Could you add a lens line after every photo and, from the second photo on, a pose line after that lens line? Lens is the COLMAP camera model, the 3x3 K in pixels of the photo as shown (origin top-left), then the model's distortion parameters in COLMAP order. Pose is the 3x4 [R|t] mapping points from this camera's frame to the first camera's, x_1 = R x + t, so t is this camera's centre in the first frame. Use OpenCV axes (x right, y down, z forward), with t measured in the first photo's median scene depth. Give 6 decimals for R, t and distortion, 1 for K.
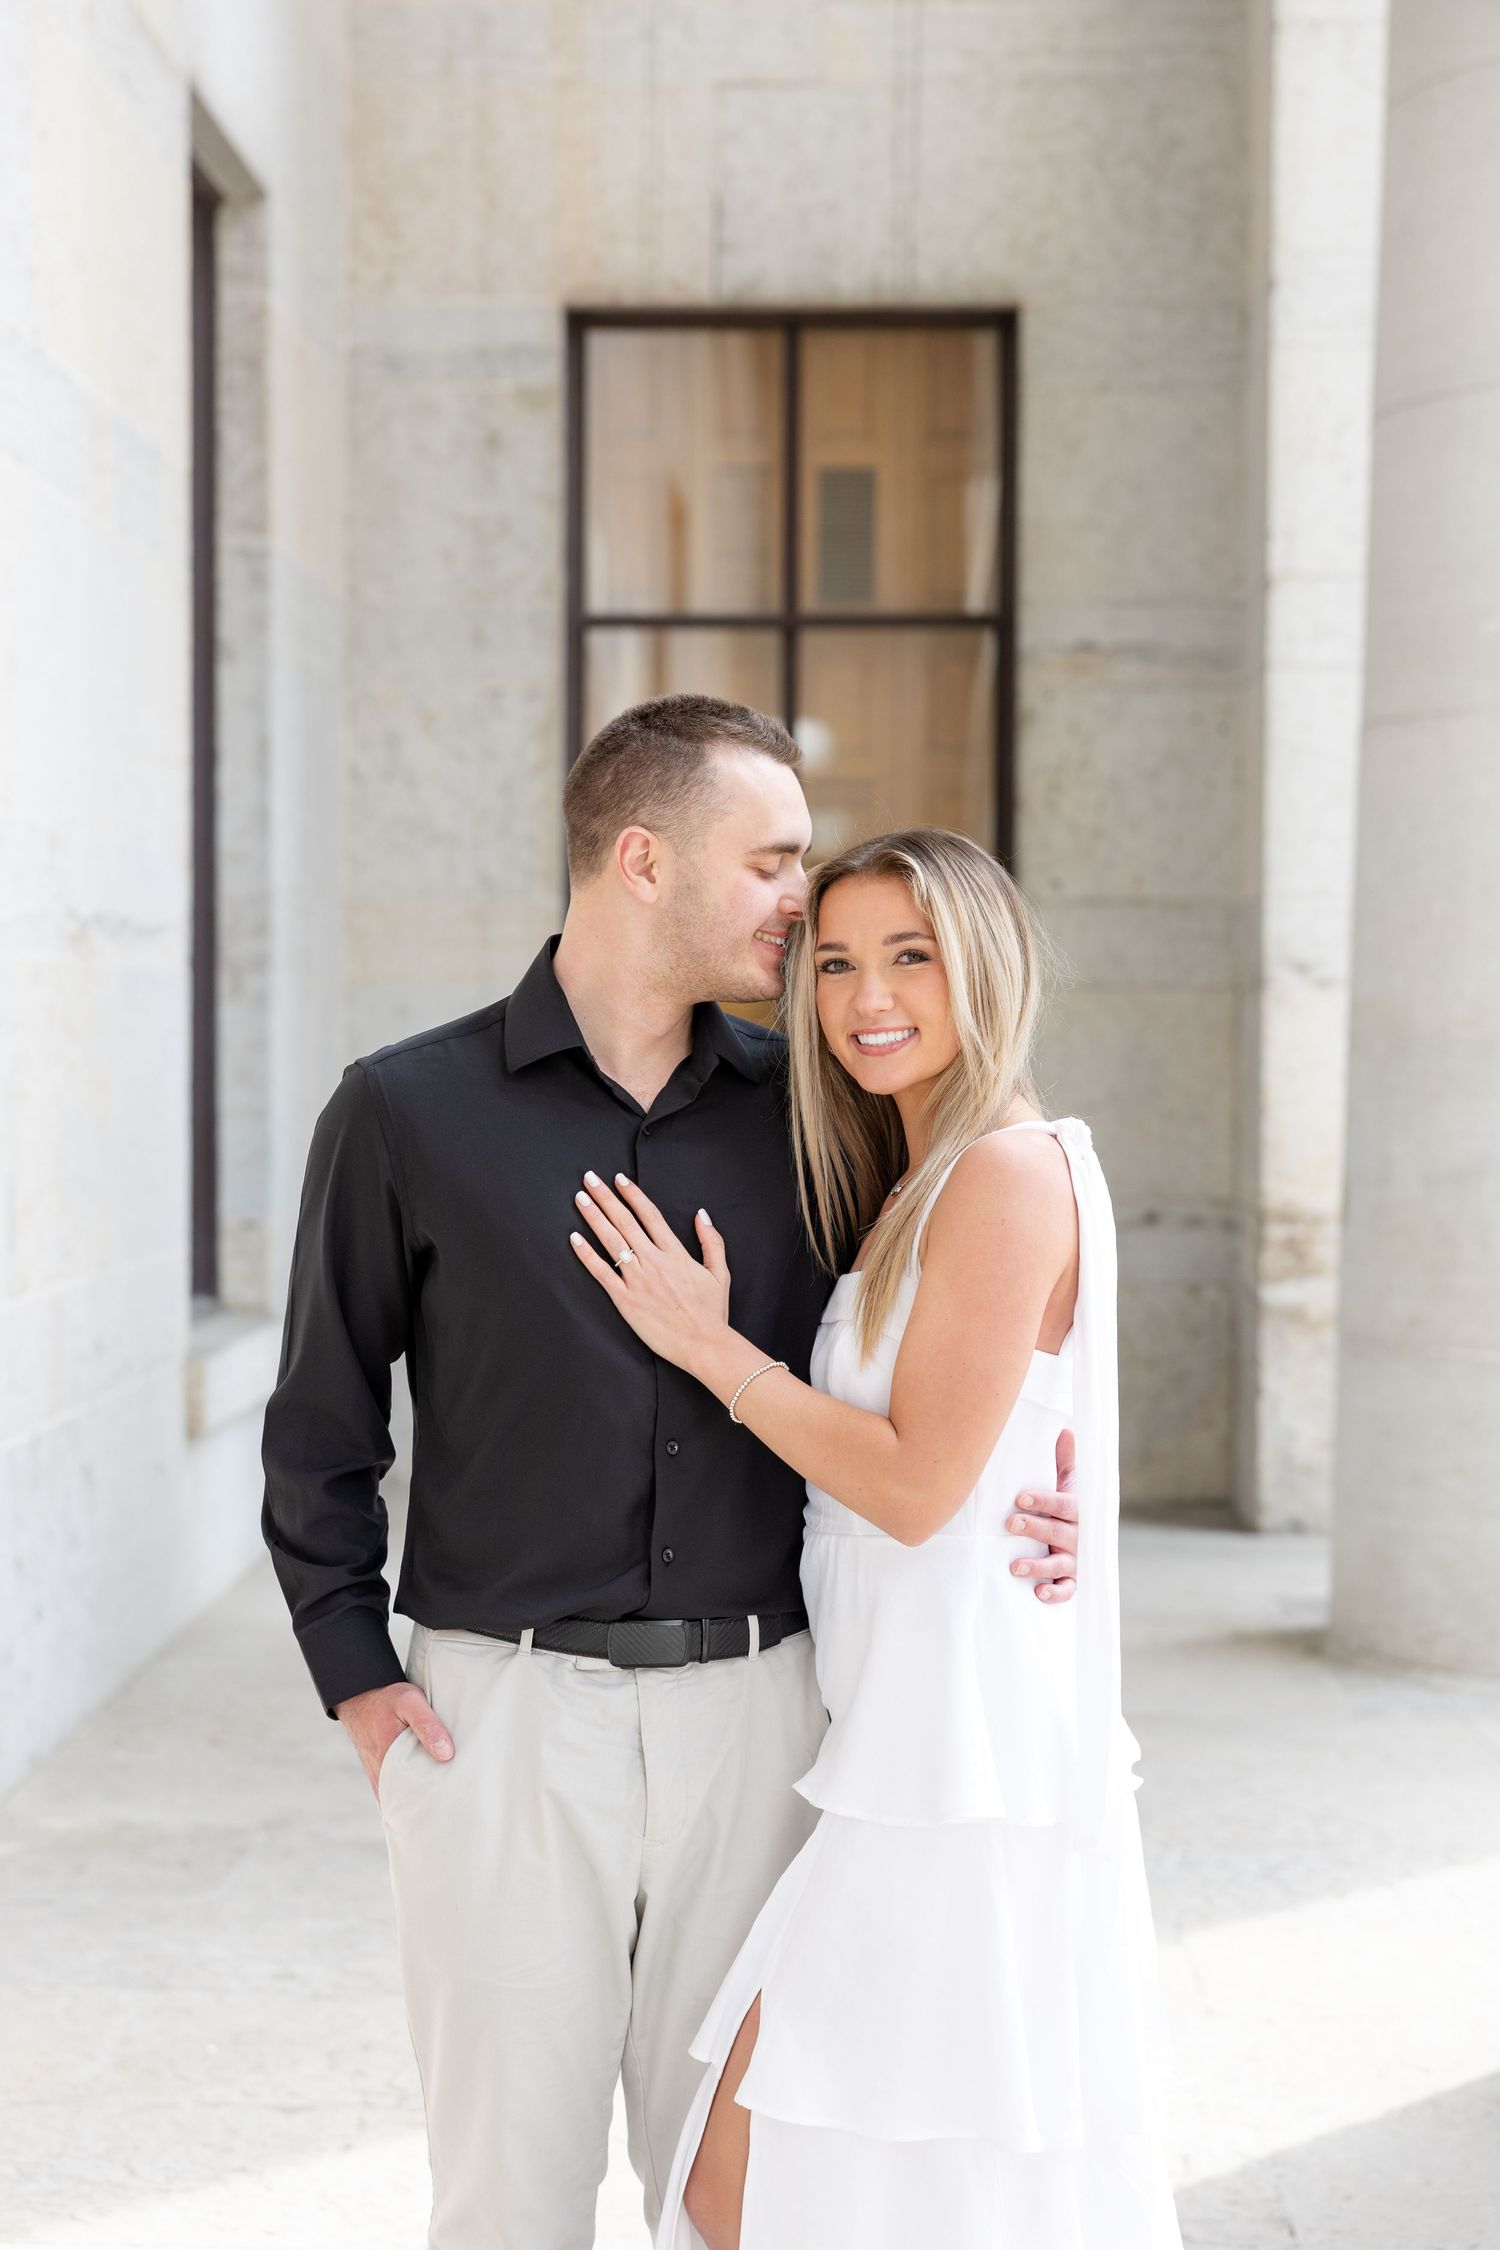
lens RADIAL K [[4081.2, 0, 715.0], [0, 4081.2, 1195.9], [0, 0, 1]] dist [0.034854, 0.000000]
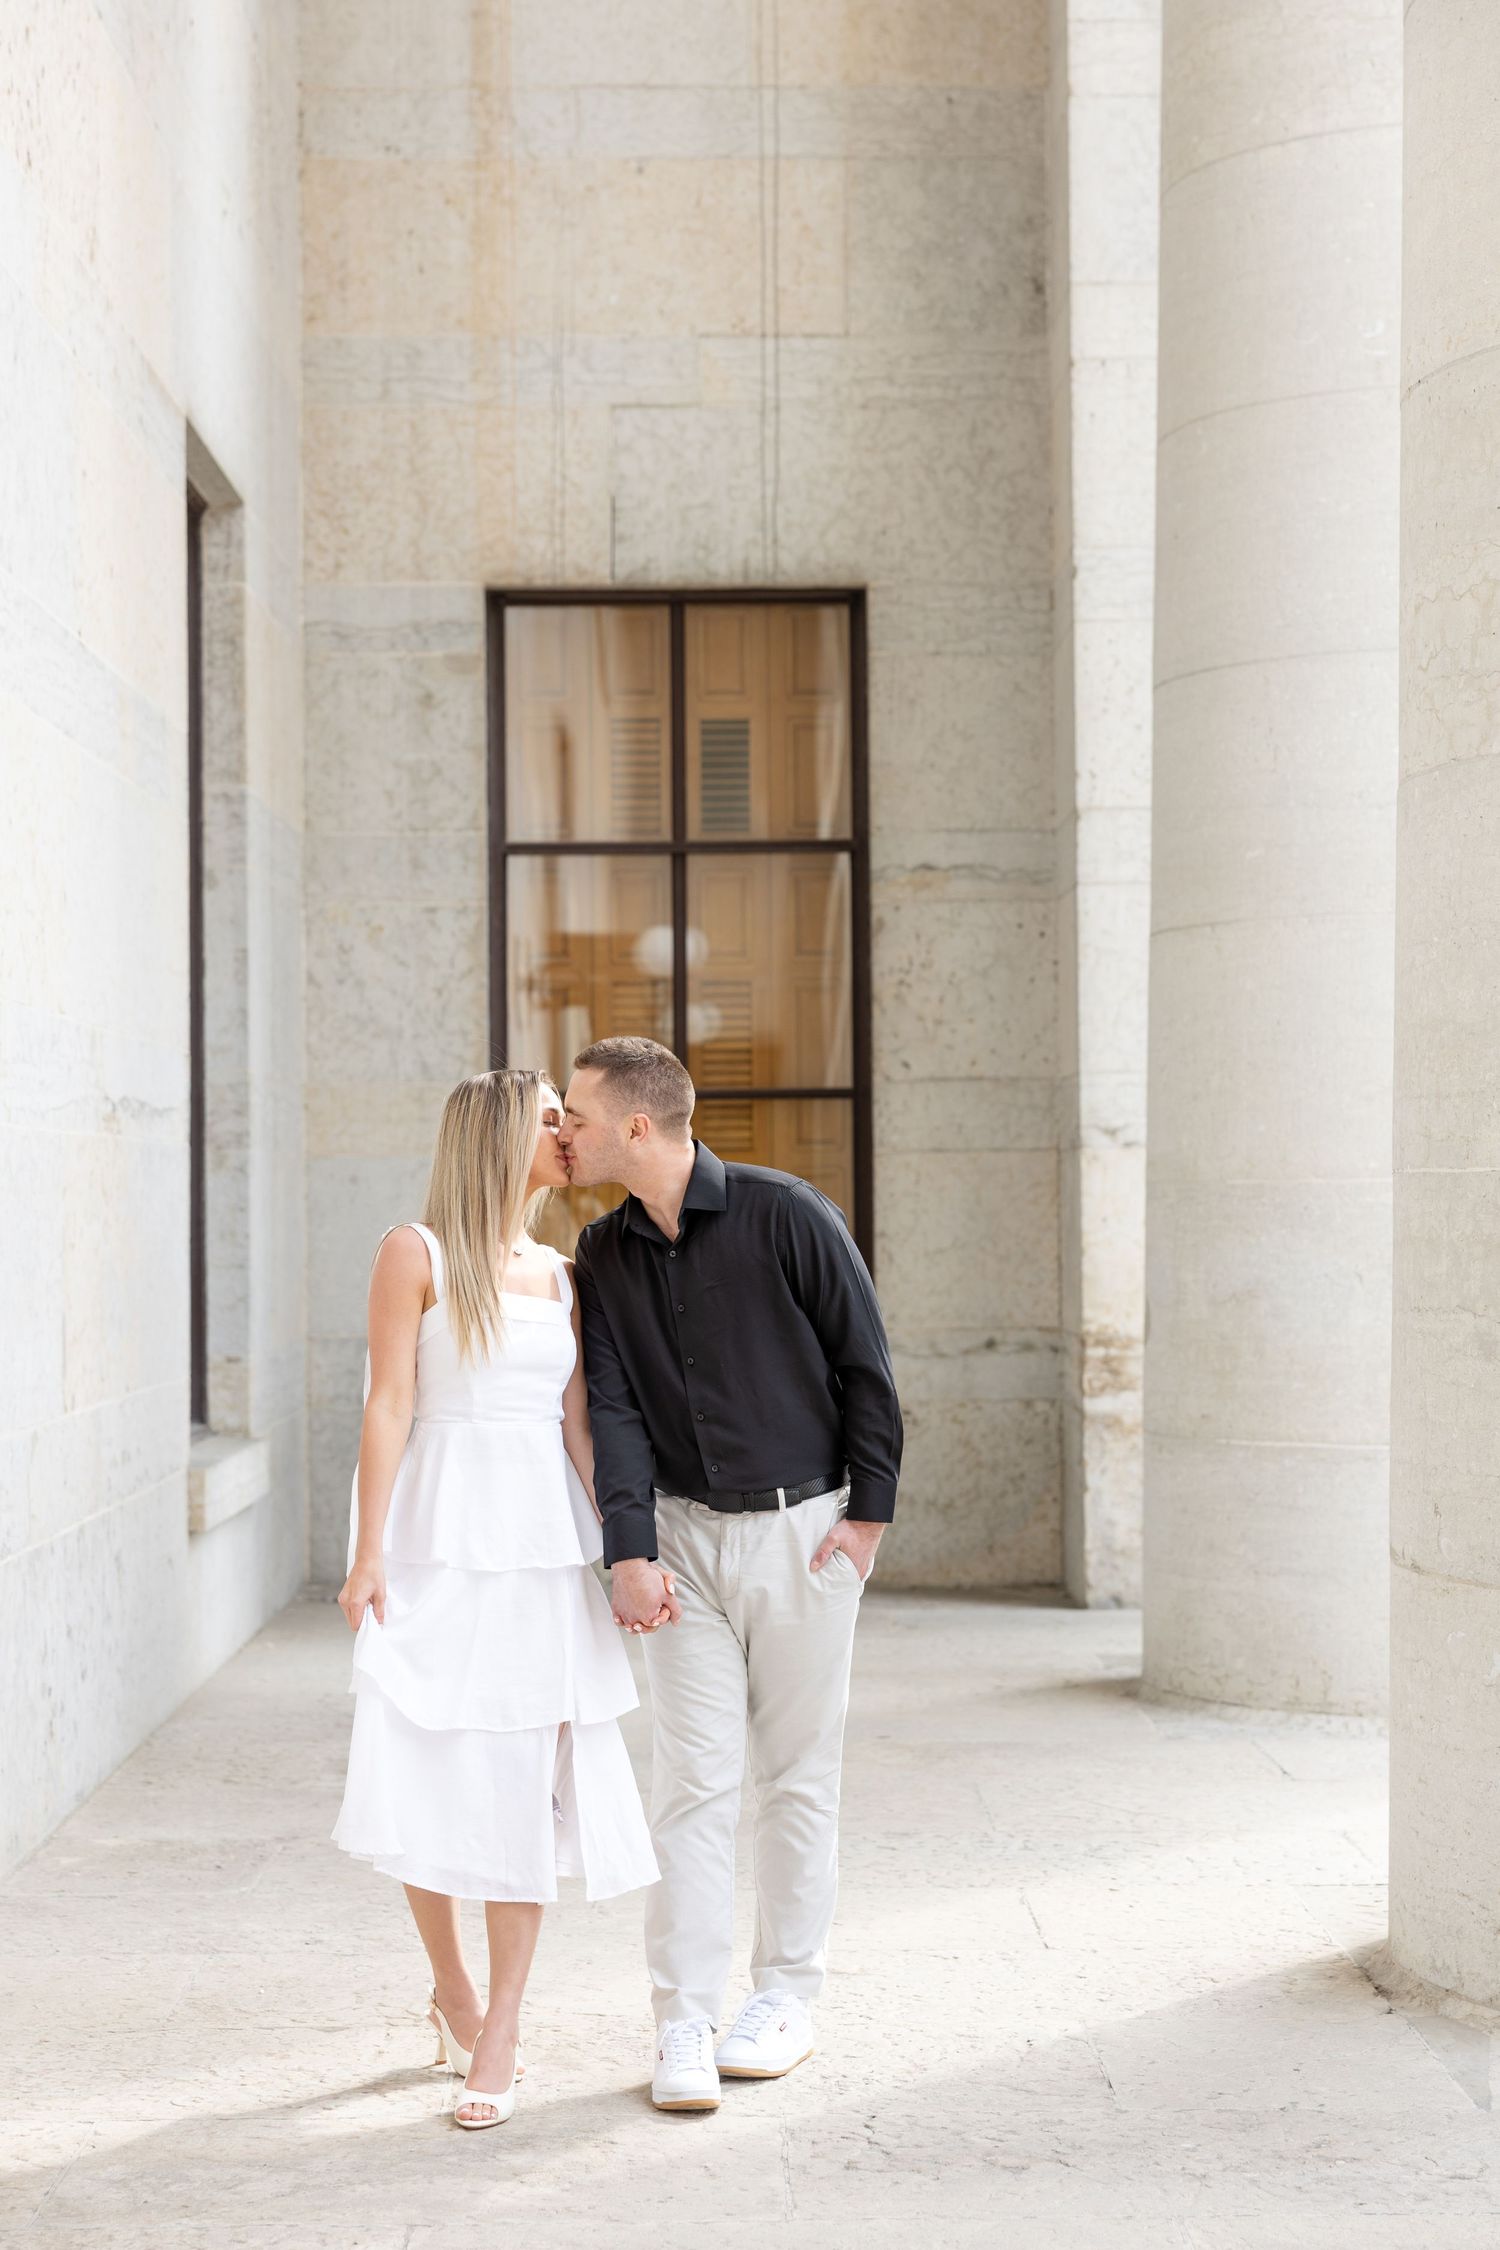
lens RADIAL K [[3673.5, 0, 826.2], [0, 3673.5, 1087.4], [0, 0, 1]] dist [0.029049, 0.000000]
pose [[0.997908, -0.012050, 0.063515, -0.008245], [0.016547, 0.997356, -0.070759, 0.006090], [-0.062495, 0.071662, 0.995469, -0.070600]]
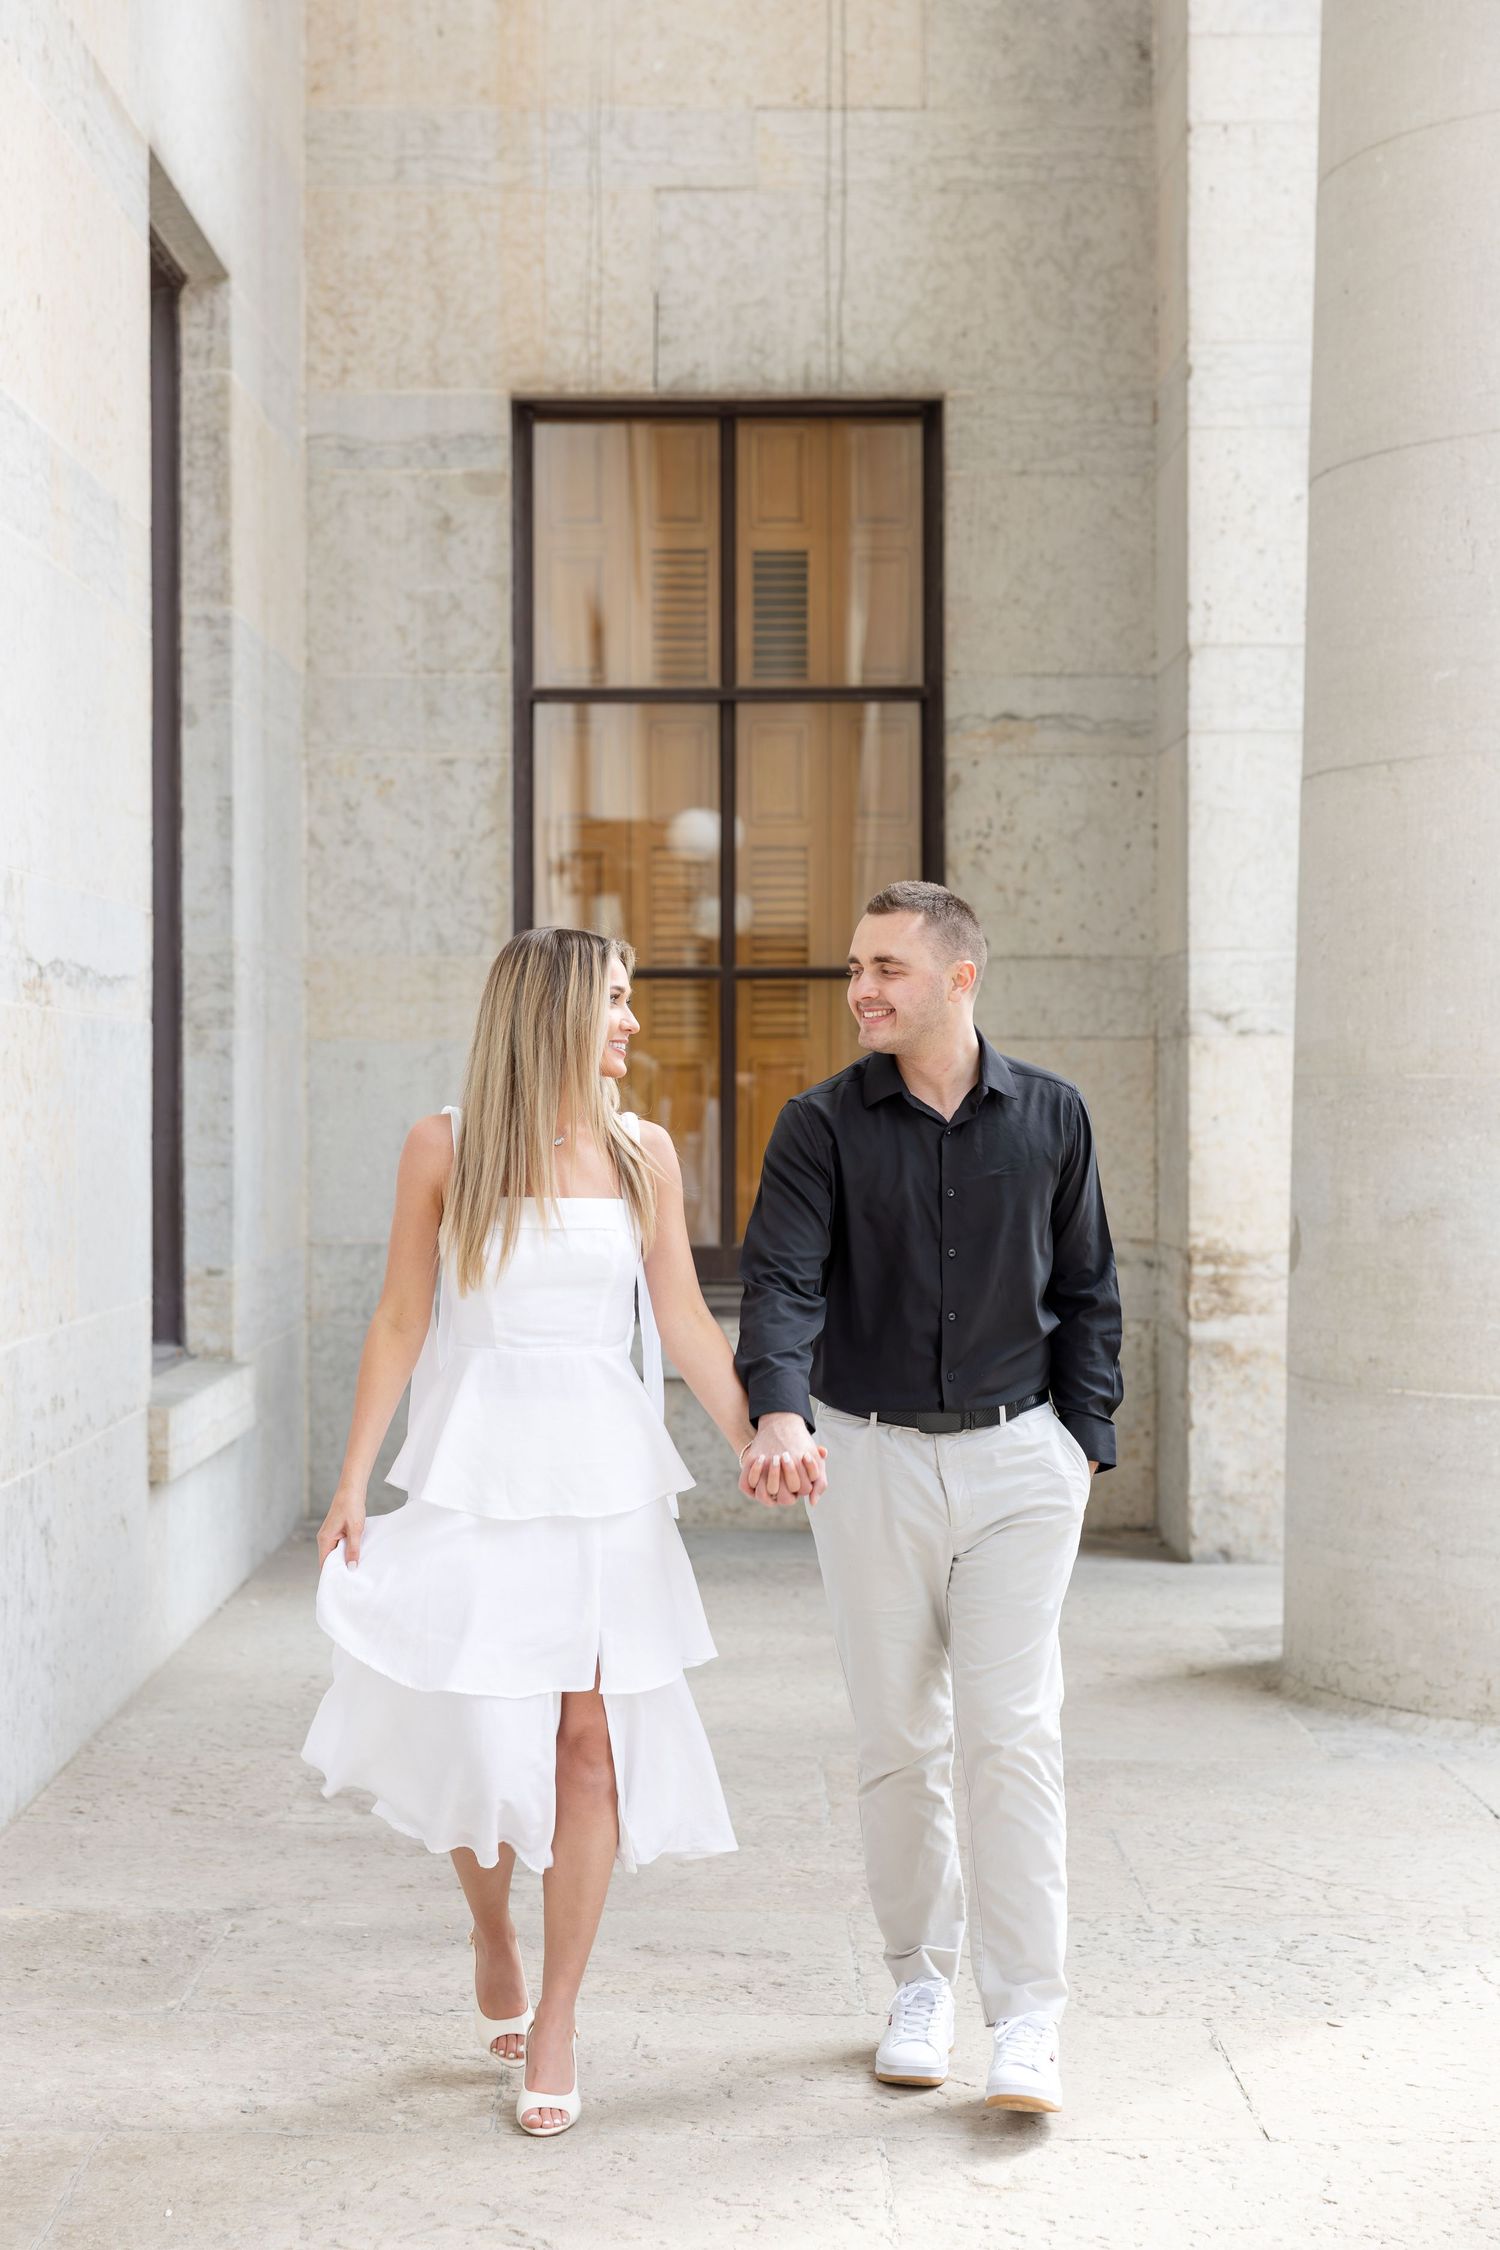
lens RADIAL K [[3553.4, 0, 784.9], [0, 3553.4, 1111.1], [0, 0, 1]] dist [0.037893, 0.000000]
pose [[0.998929, -0.005863, 0.045891, -0.010563], [0.007460, 0.999370, -0.034712, -0.001127], [-0.045659, 0.035017, 0.998343, 0.093820]]
